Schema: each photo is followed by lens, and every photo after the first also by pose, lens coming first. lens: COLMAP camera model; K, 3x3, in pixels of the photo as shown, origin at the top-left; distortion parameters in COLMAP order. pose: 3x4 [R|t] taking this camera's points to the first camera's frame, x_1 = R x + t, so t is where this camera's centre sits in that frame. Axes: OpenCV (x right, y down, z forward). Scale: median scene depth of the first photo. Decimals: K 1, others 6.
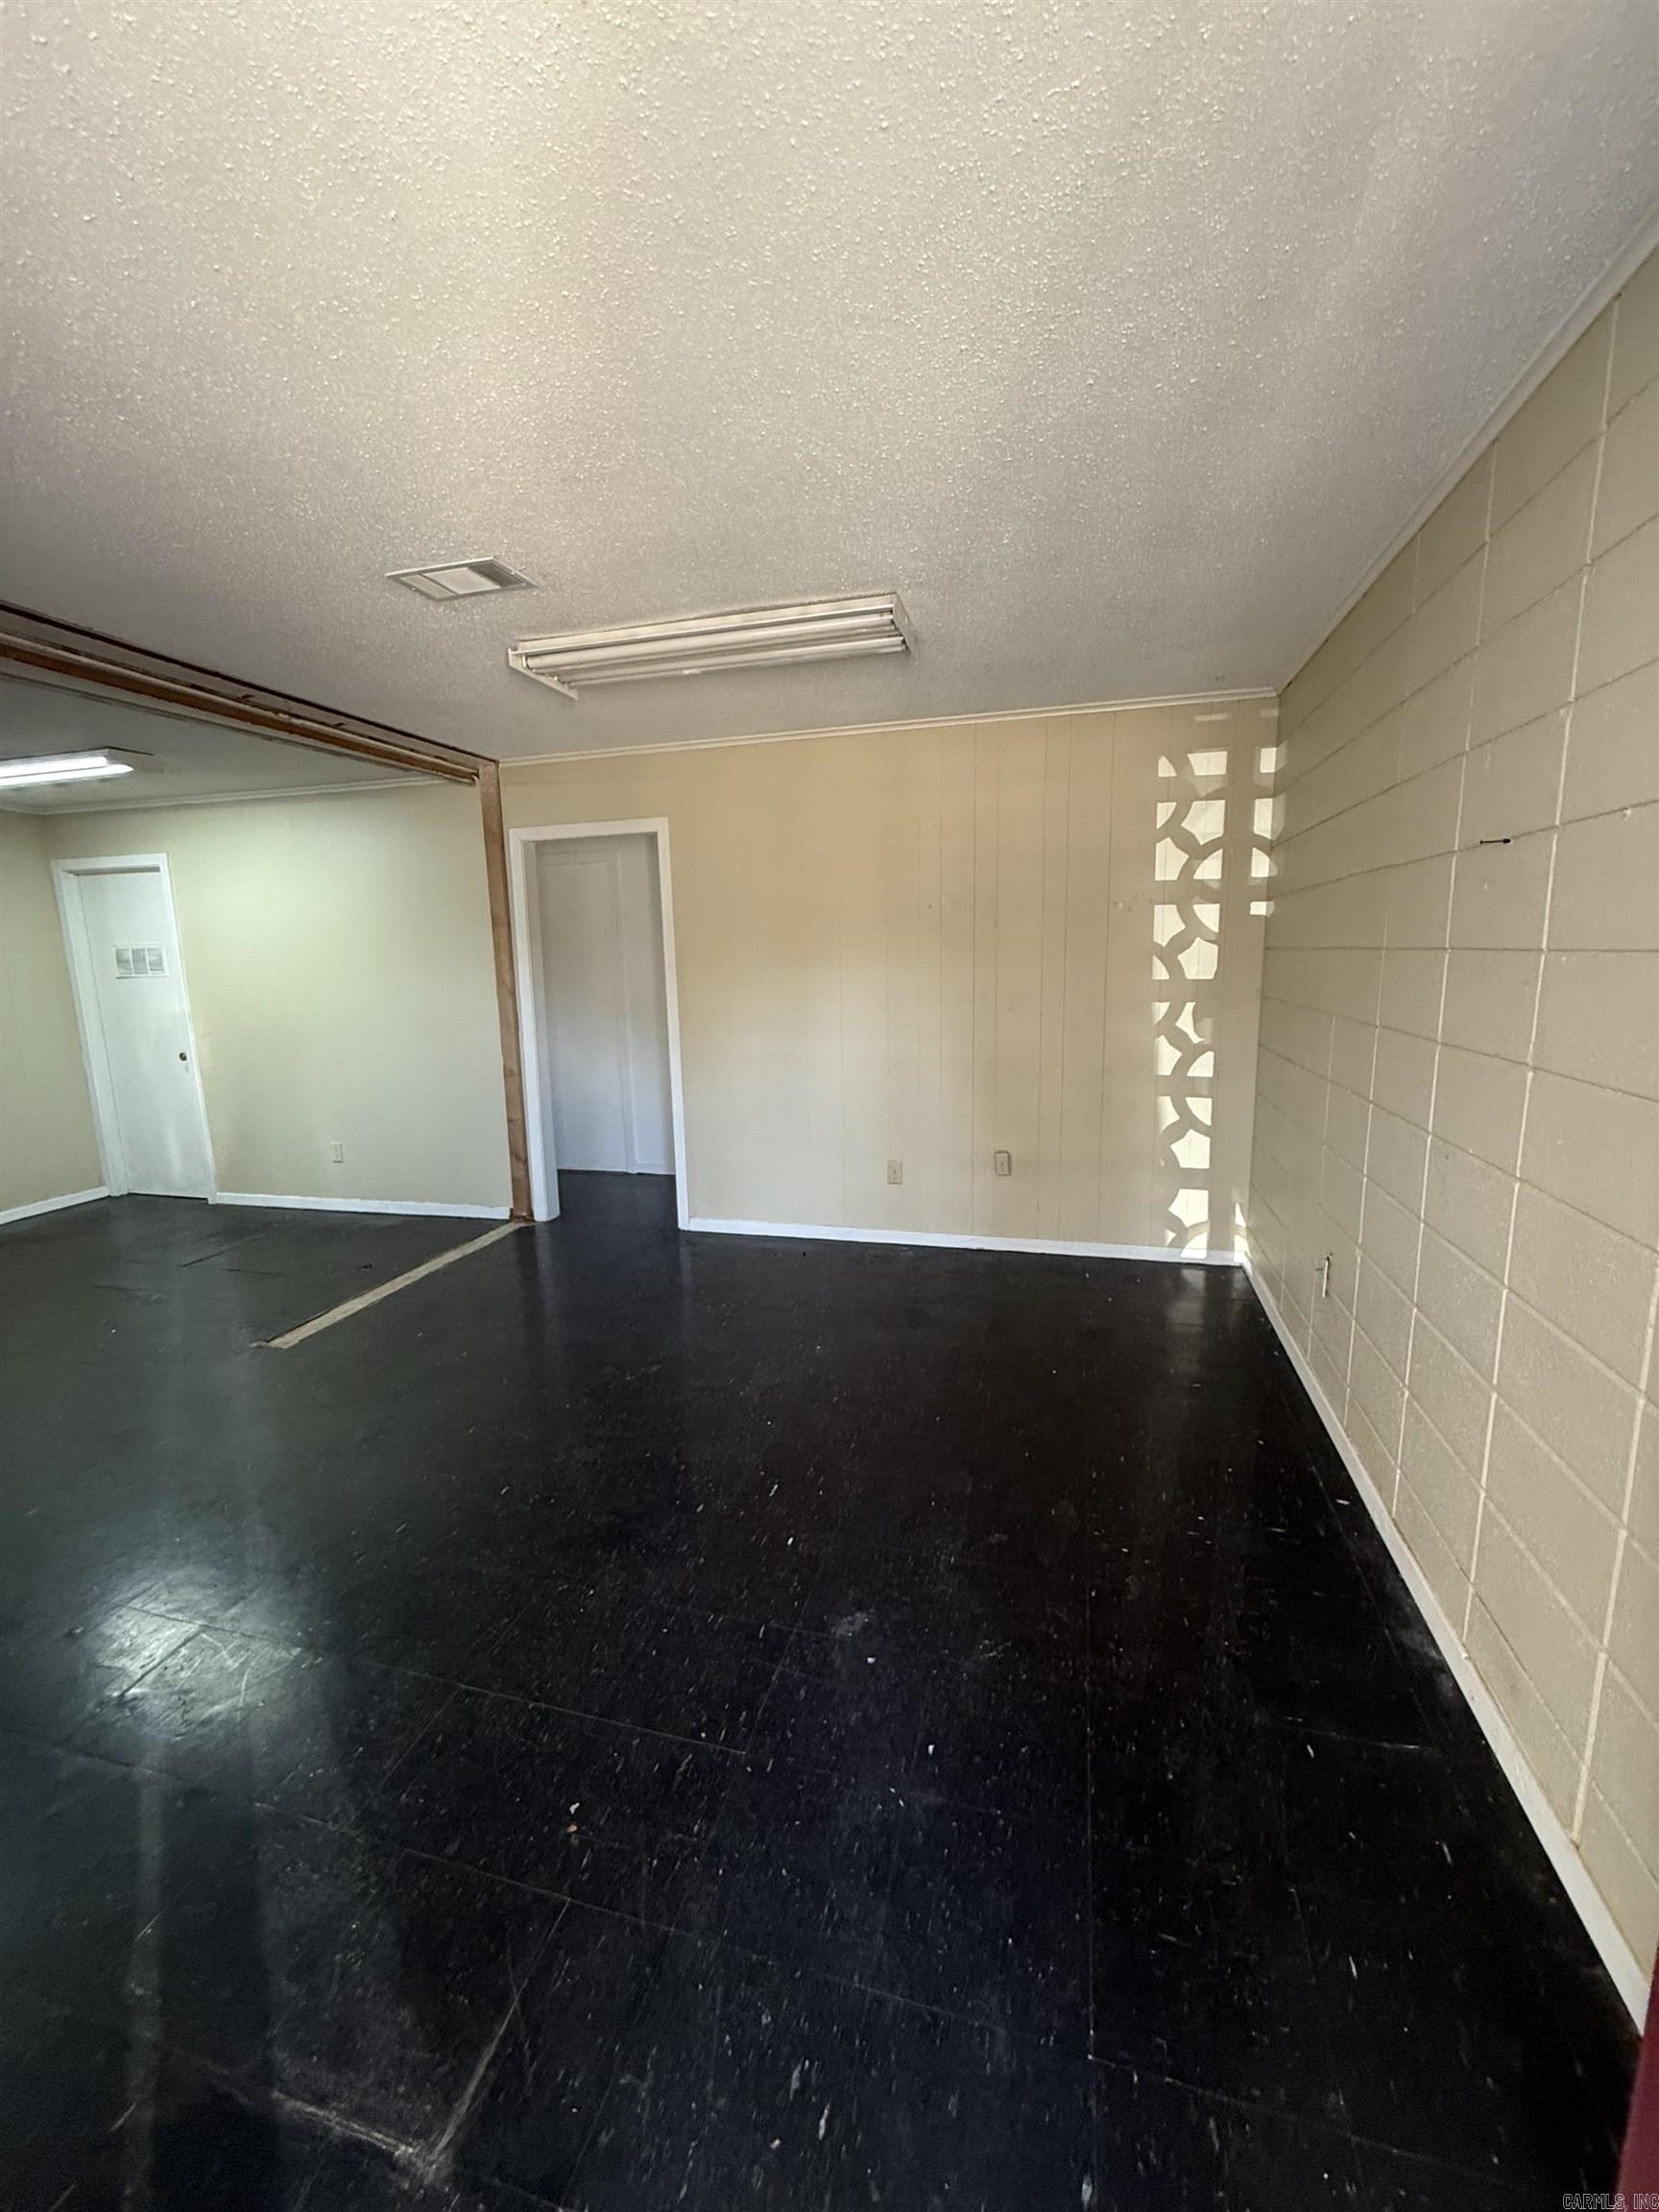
lens RADIAL K [[879.0, 0, 828.5], [0, 879.0, 1100.2], [0, 0, 1]] dist [0.000296, -0.000048]
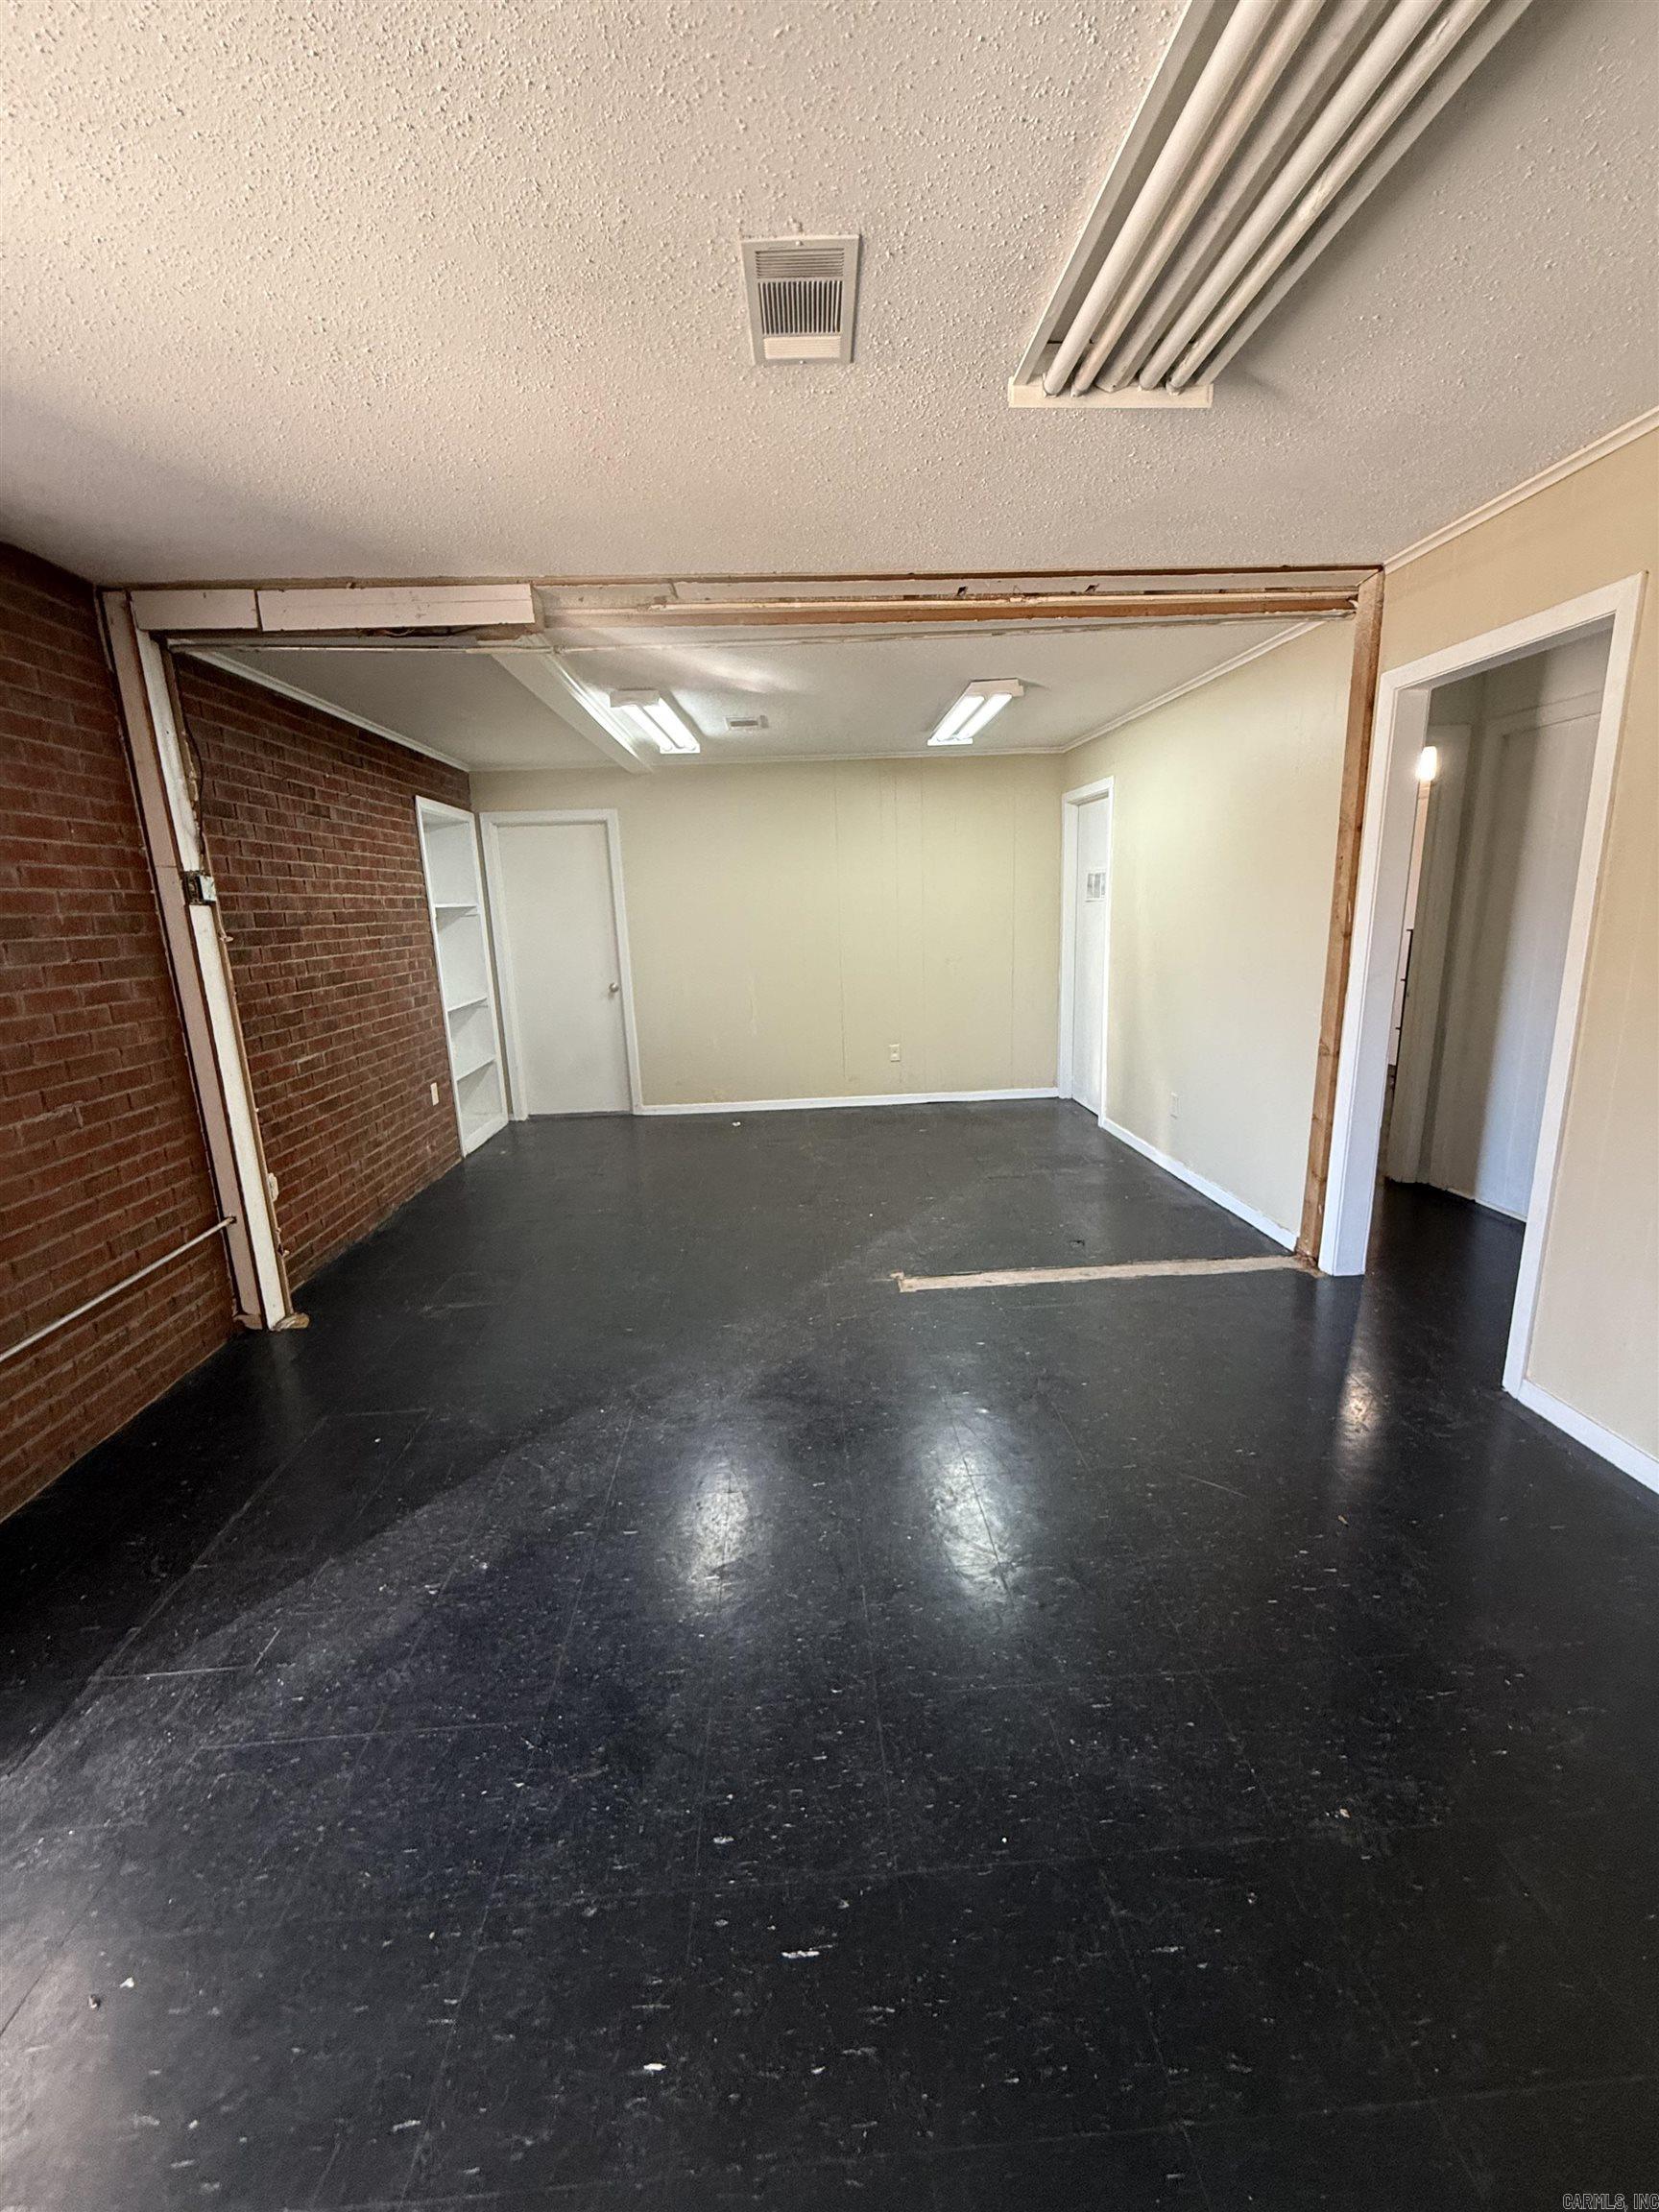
lens RADIAL K [[879.0, 0, 828.5], [0, 879.0, 1100.2], [0, 0, 1]] dist [0.000296, -0.000048]
pose [[0.319875, 0.221305, -0.921251, 0.183110], [-0.132748, 0.973215, 0.187696, -0.085151], [0.938114, 0.062255, 0.340685, 0.483132]]
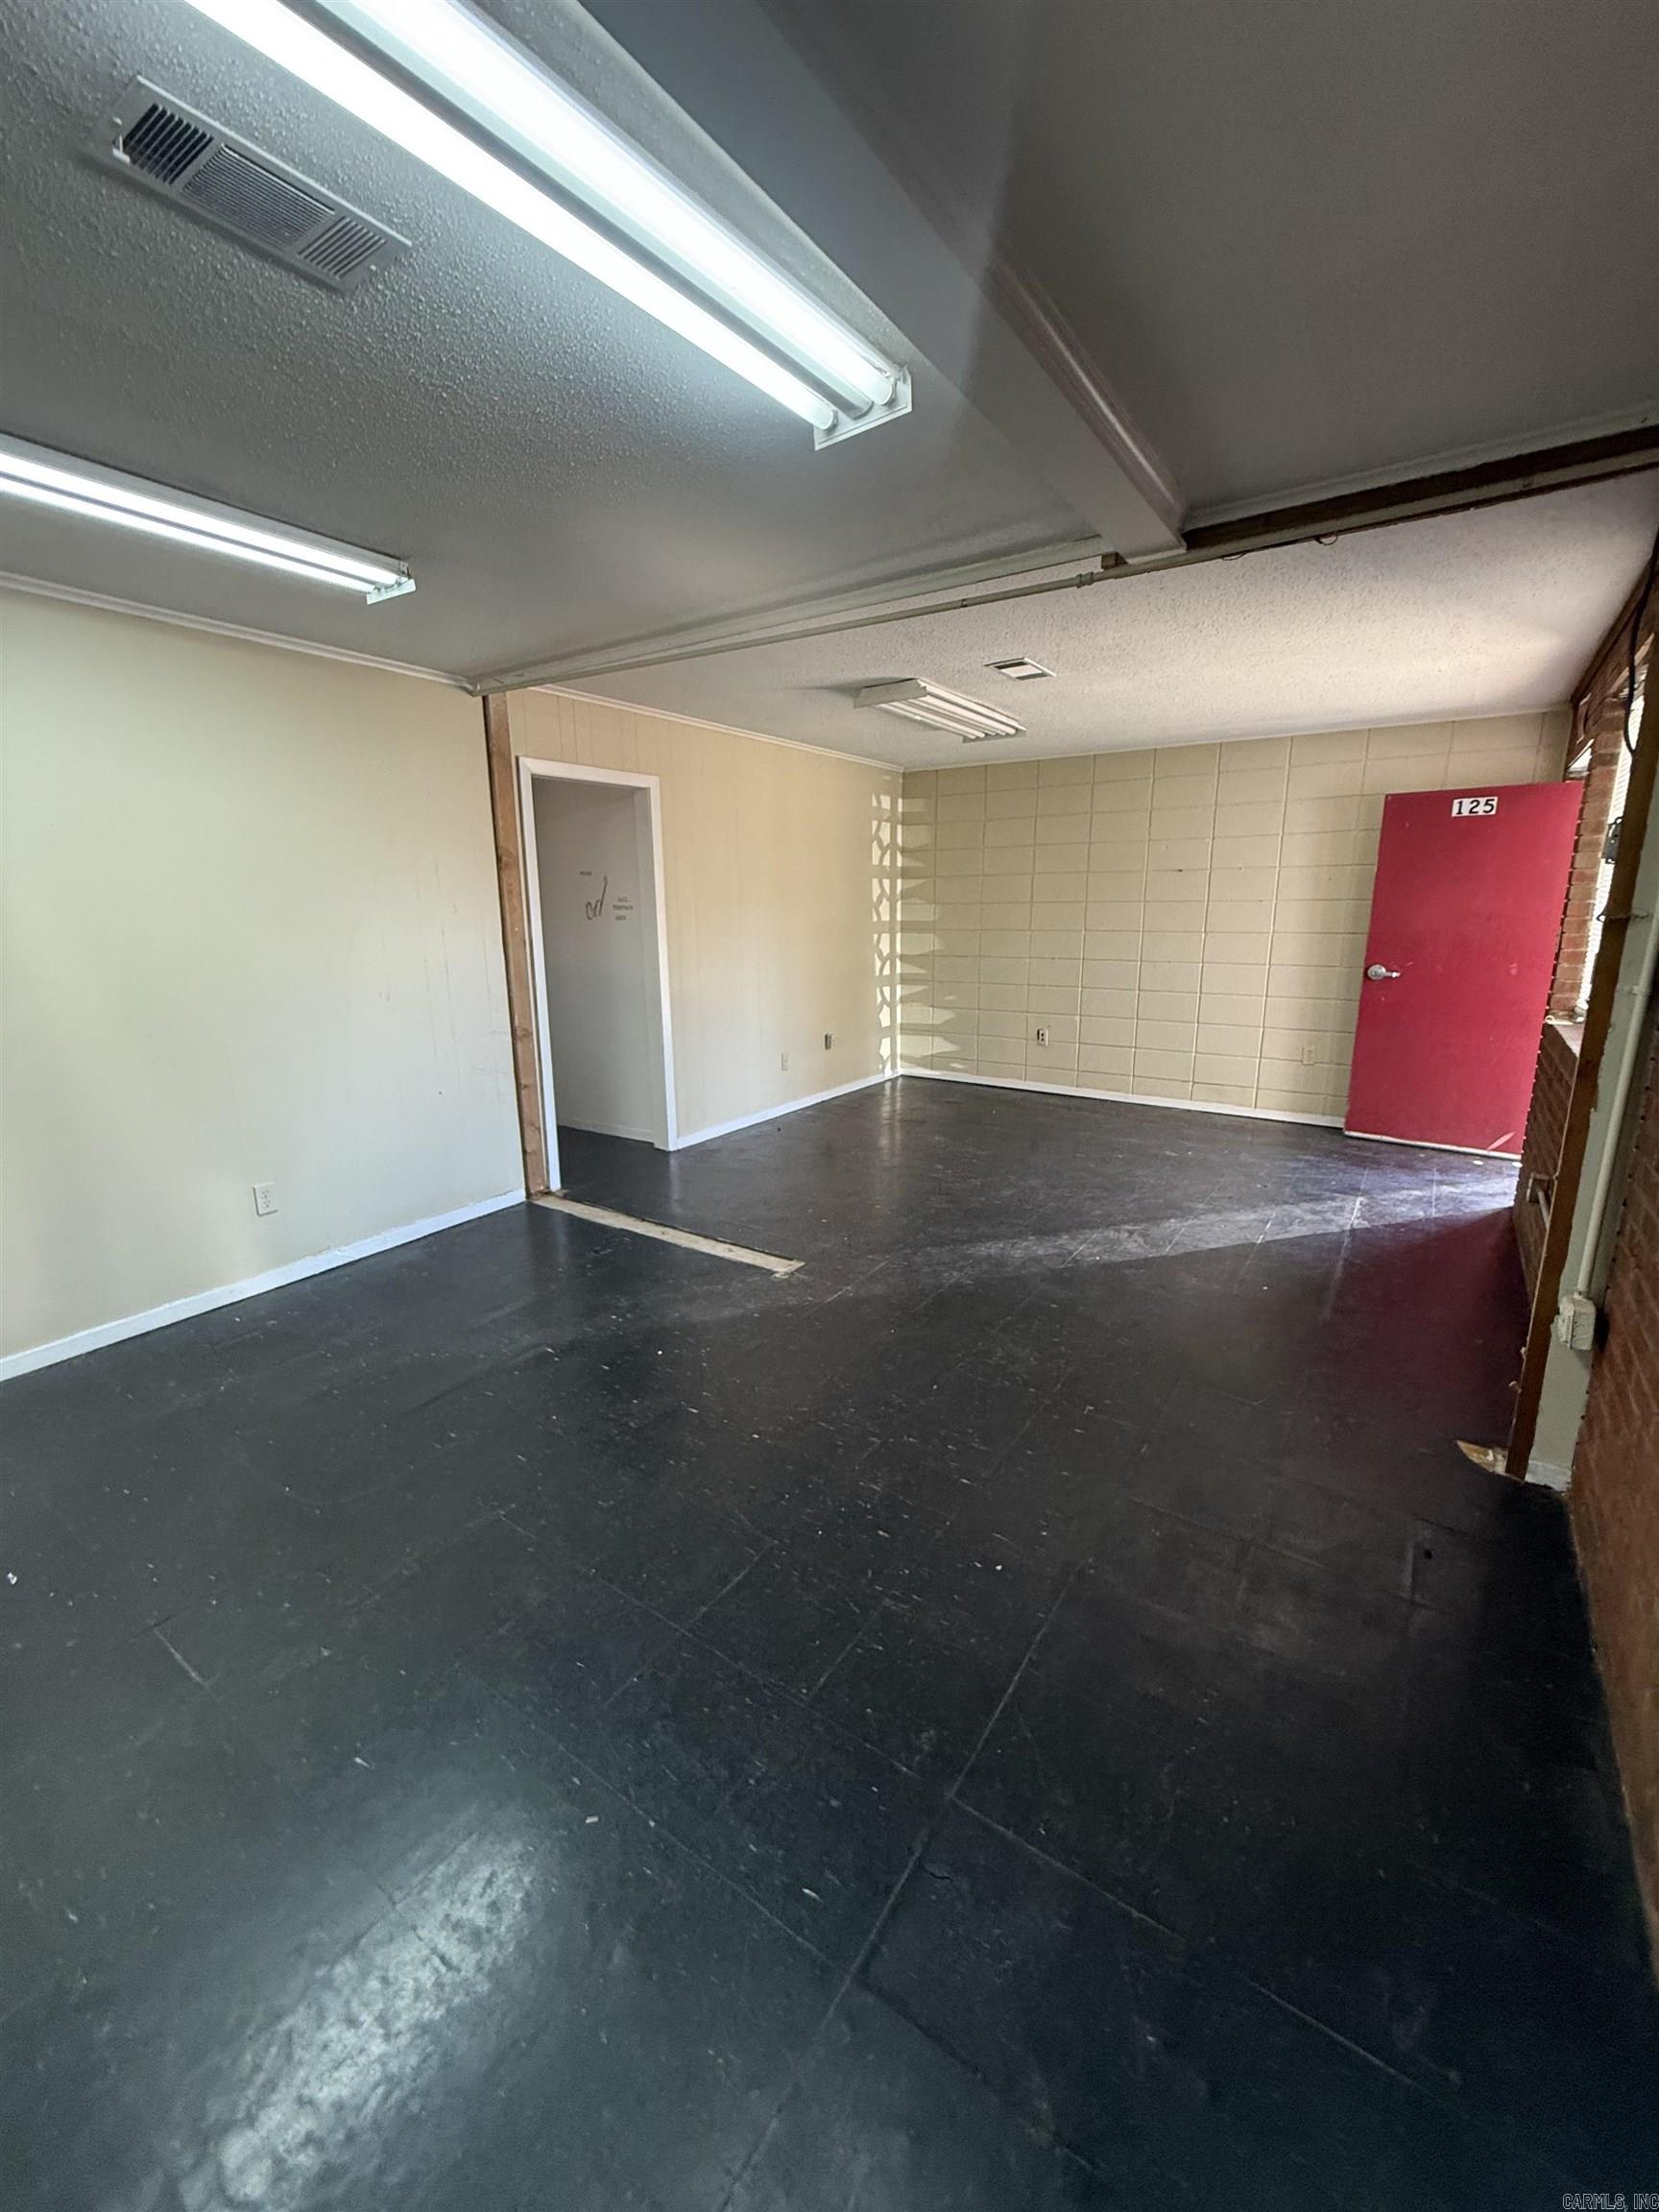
lens RADIAL K [[879.0, 0, 828.5], [0, 879.0, 1100.2], [0, 0, 1]] dist [0.000296, -0.000048]
pose [[0.326490, -0.188579, 0.926198, -1.311648], [0.158261, 0.976969, 0.143128, -0.051095], [-0.931857, 0.099851, 0.348815, 0.487500]]
